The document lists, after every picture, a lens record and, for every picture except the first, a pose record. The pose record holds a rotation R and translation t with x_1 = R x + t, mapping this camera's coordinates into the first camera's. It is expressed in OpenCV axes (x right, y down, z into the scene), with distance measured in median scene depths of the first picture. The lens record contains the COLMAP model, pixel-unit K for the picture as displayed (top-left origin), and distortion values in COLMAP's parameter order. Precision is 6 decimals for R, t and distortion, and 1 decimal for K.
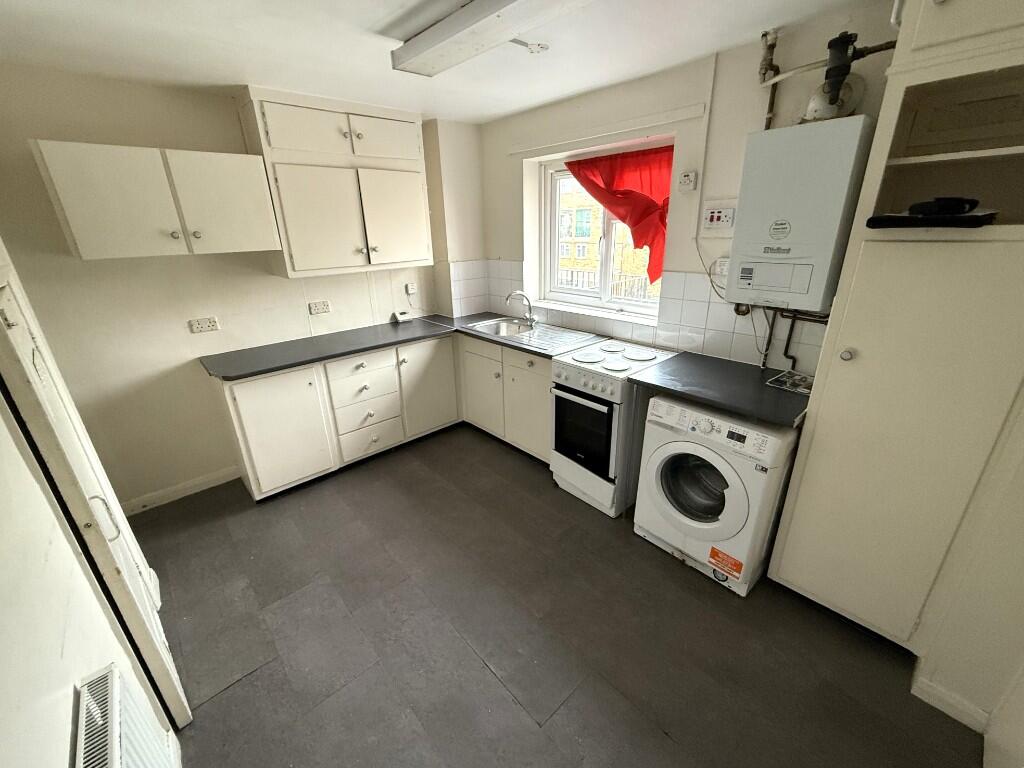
lens RADIAL K [[416.4, 0, 508.9], [0, 416.4, 385.0], [0, 0, 1]] dist [0.002998, 0.000410]
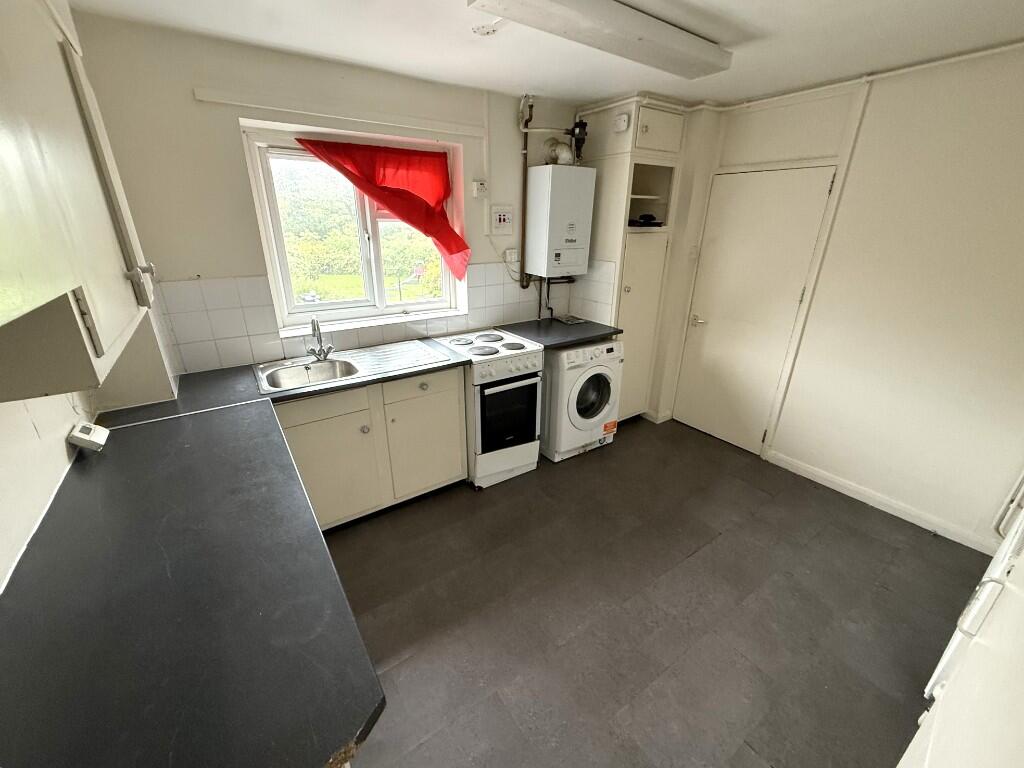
lens RADIAL K [[416.4, 0, 507.2], [0, 416.4, 385.1], [0, 0, 1]] dist [0.002998, 0.000410]
pose [[0.135829, -0.336356, 0.931888, -0.902959], [0.351747, 0.895699, 0.272025, -0.283697], [-0.926188, 0.290840, 0.239974, 0.818587]]
